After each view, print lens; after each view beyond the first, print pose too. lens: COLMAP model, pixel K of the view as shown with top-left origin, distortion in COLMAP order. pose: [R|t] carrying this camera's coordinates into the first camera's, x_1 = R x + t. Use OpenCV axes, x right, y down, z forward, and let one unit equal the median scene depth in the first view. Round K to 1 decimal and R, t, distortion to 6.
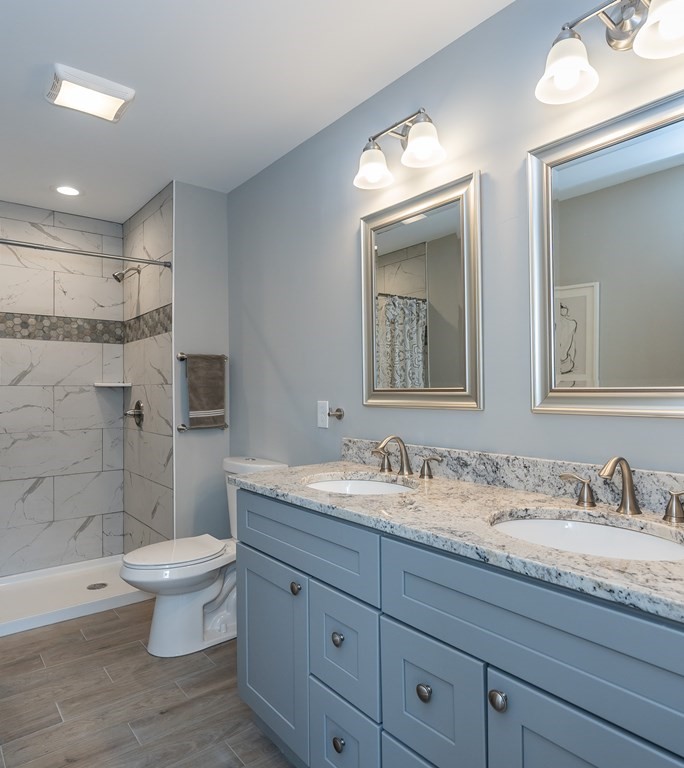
lens RADIAL K [[501.8, 0, 341.0], [0, 501.8, 390.1], [0, 0, 1]] dist [-0.004954, 0.003218]
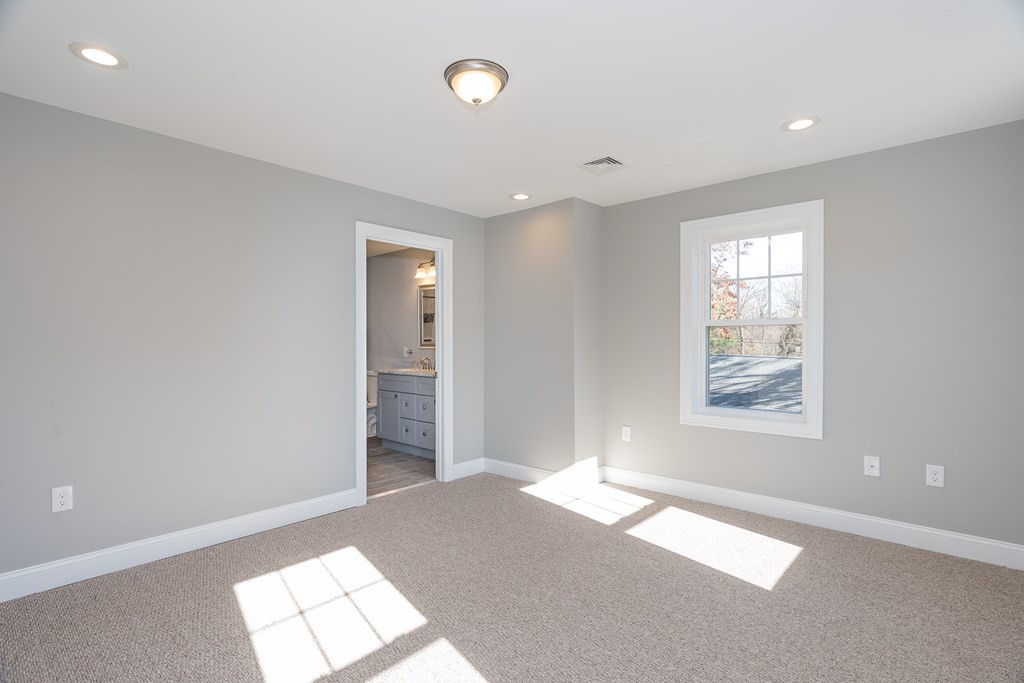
lens RADIAL K [[523.8, 0, 510.5], [0, 523.8, 343.8], [0, 0, 1]] dist [-0.007312, -0.000612]
pose [[0.990388, 0.003517, 0.138275, 0.156336], [-0.004869, 0.999944, 0.009435, -0.030951], [-0.138234, -0.010018, 0.990349, -2.178110]]
